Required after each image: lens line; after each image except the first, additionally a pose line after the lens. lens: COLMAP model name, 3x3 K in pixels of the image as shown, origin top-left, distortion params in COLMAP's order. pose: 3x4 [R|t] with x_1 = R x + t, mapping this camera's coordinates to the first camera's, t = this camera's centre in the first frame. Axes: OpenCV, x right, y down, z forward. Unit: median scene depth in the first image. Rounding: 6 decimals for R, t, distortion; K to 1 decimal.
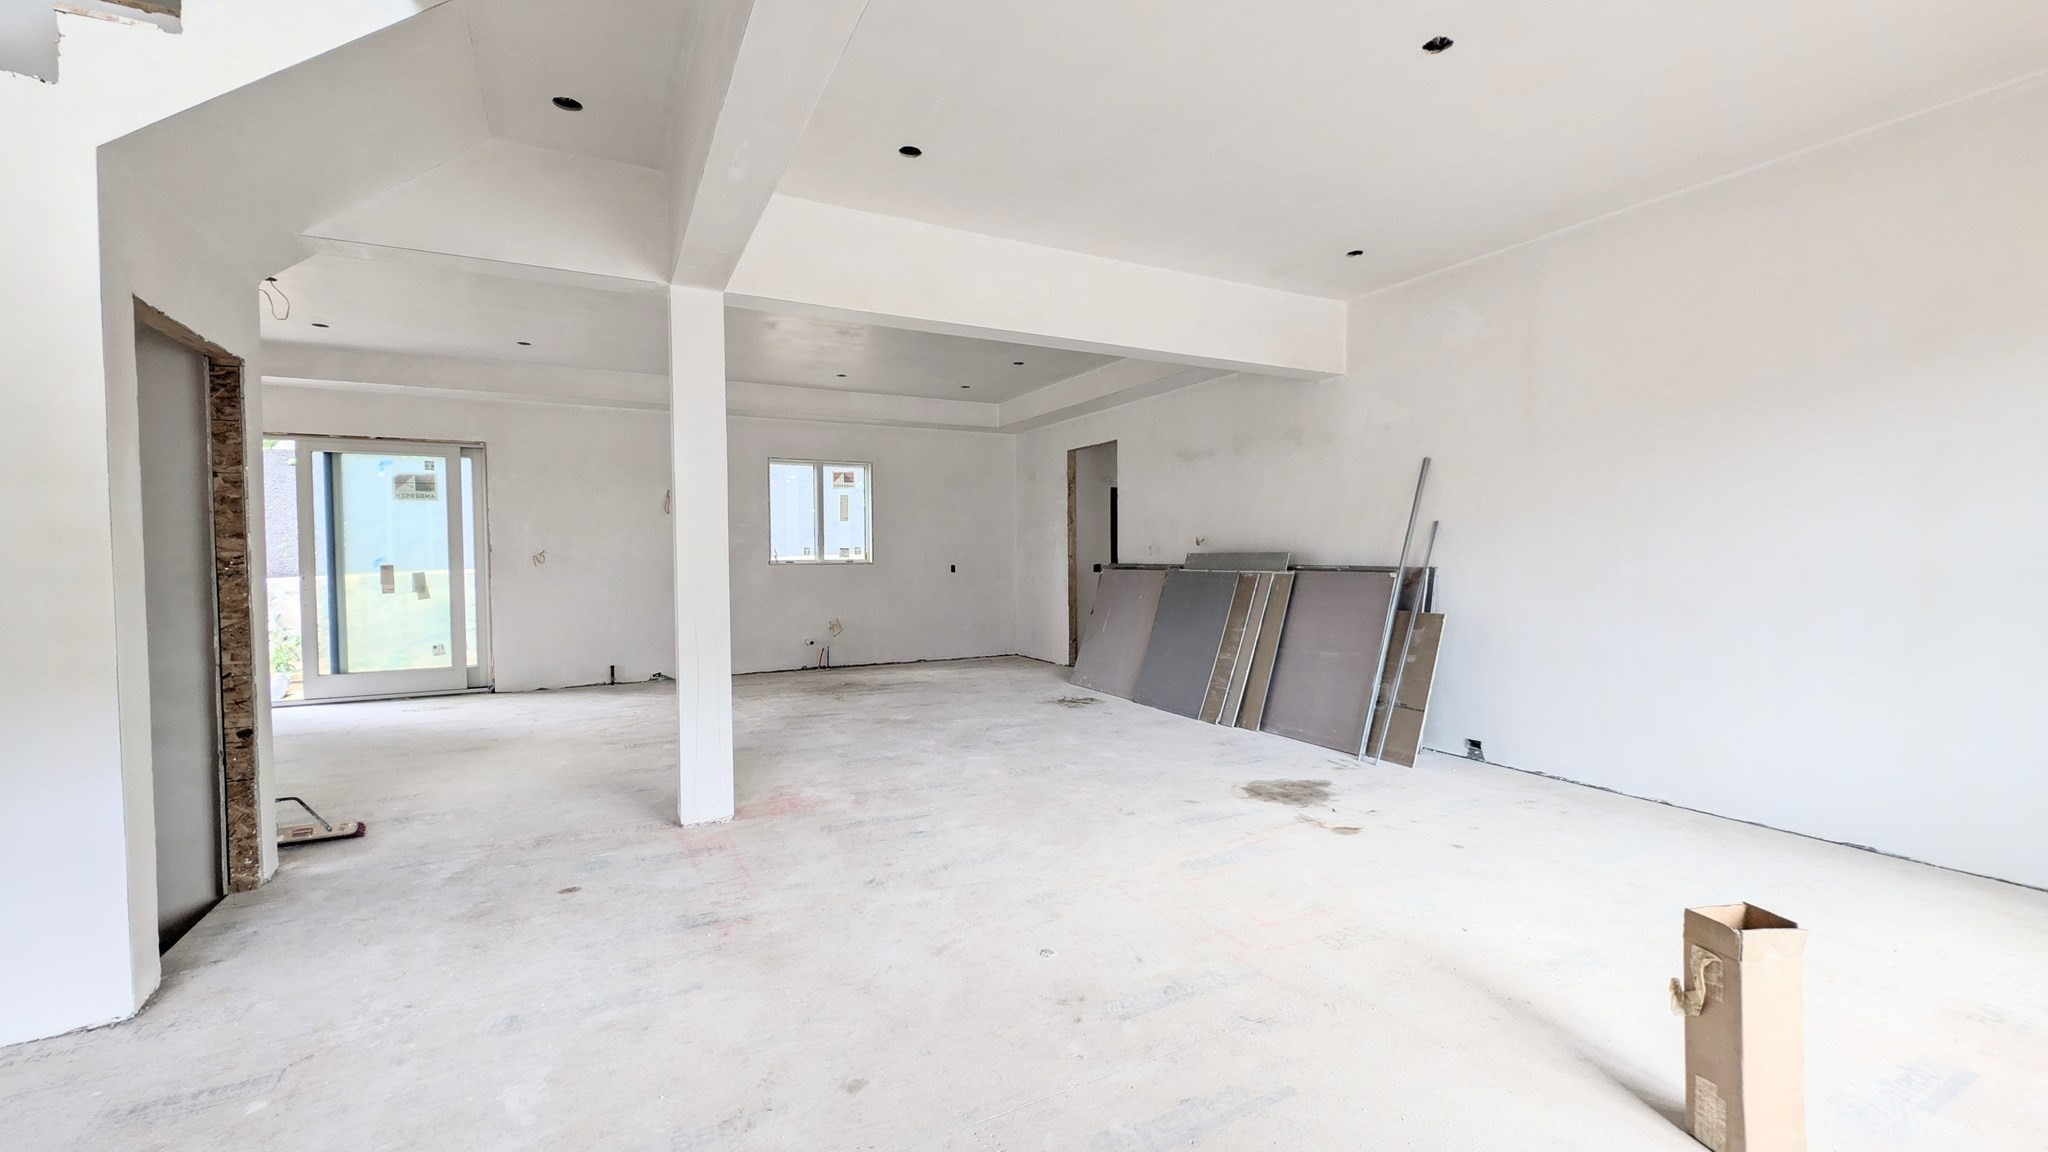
lens RADIAL K [[820.1, 0, 1024.0], [0, 820.1, 576.0], [0, 0, 1]] dist [0.002074, 0.000117]
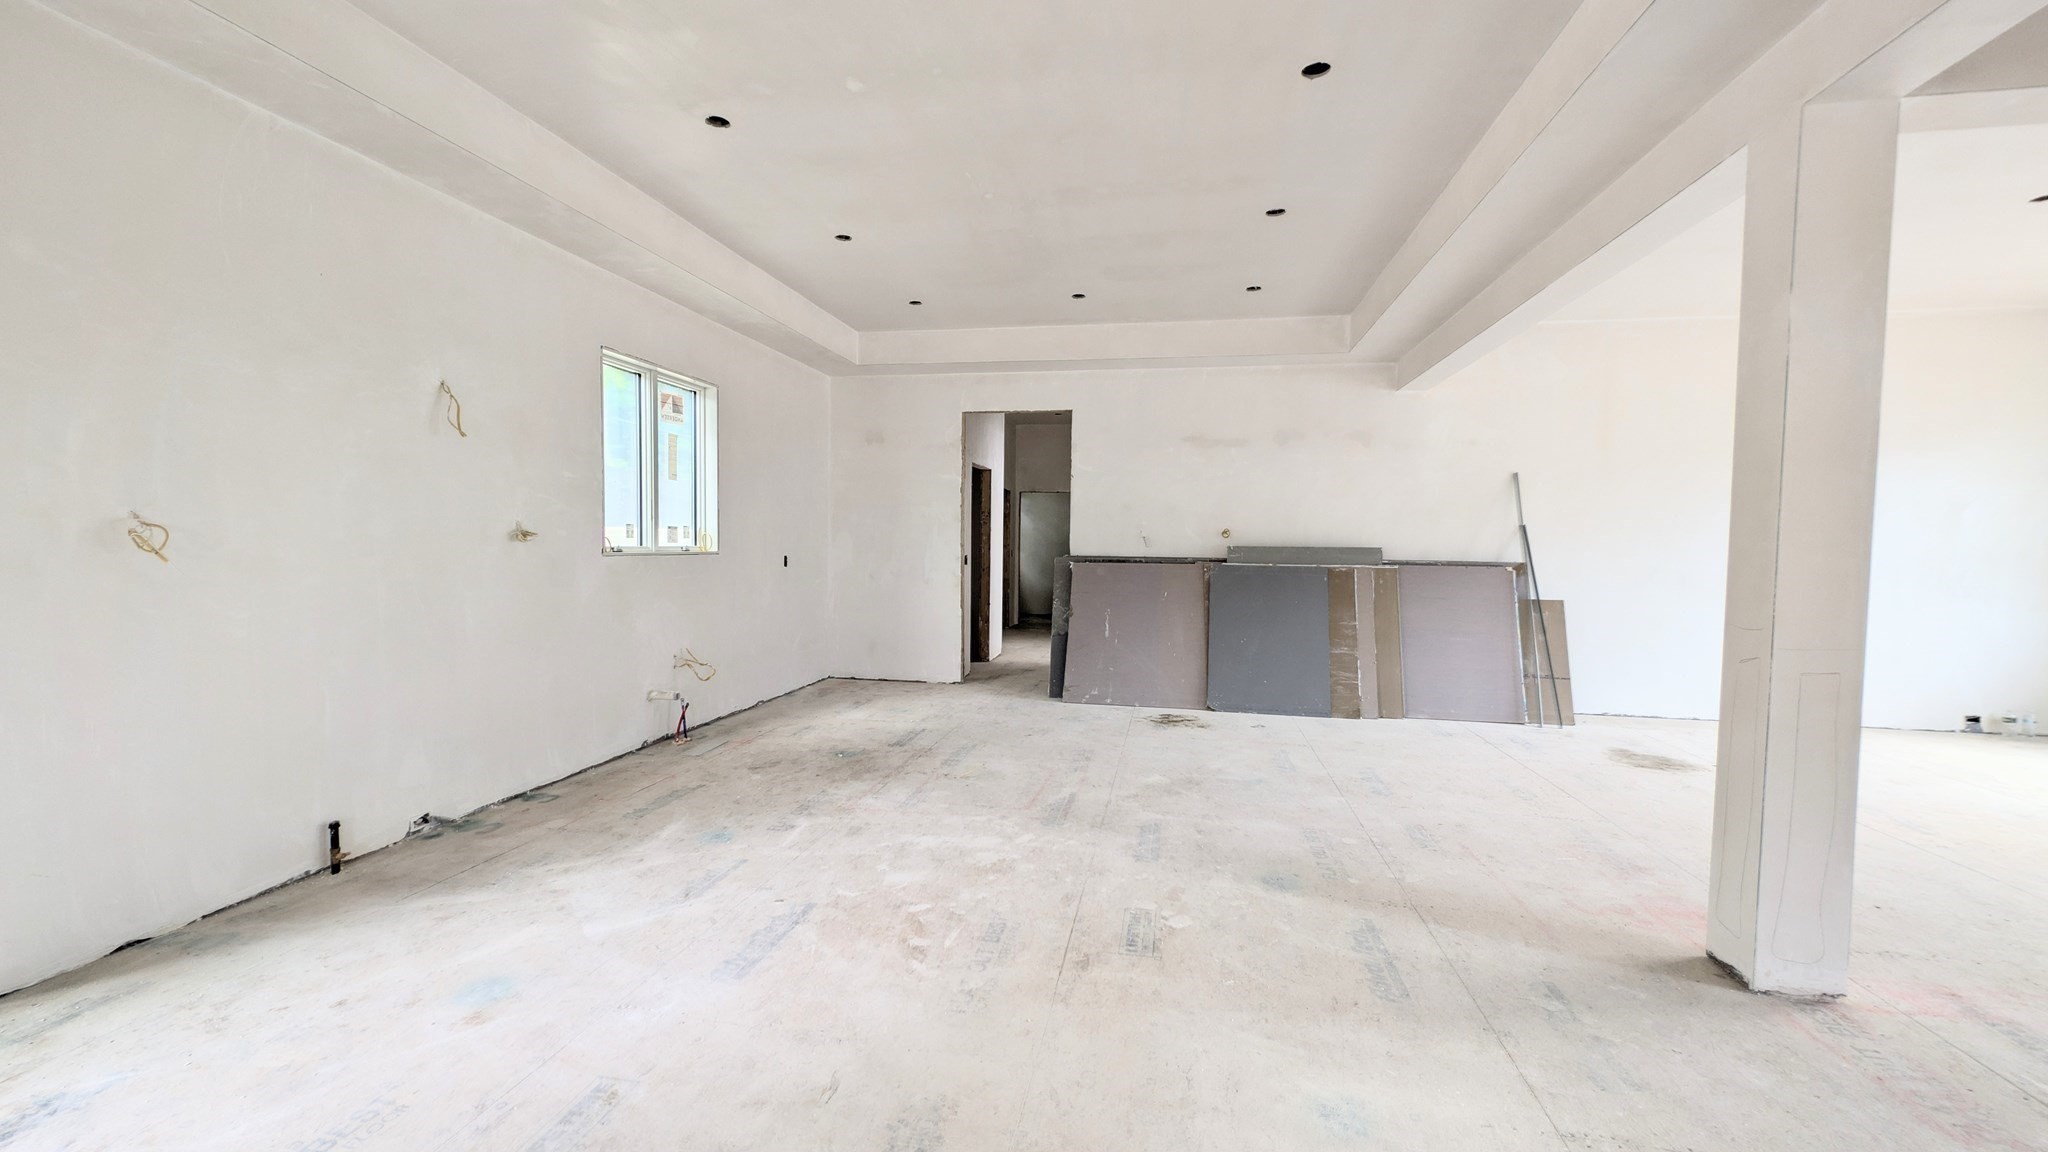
lens RADIAL K [[820.1, 0, 1024.0], [0, 820.1, 576.0], [0, 0, 1]] dist [0.002074, 0.000117]
pose [[0.641050, -0.024197, 0.767117, -0.677903], [0.006042, 0.999631, 0.026483, -0.019587], [-0.767475, -0.012342, 0.640960, 0.568965]]
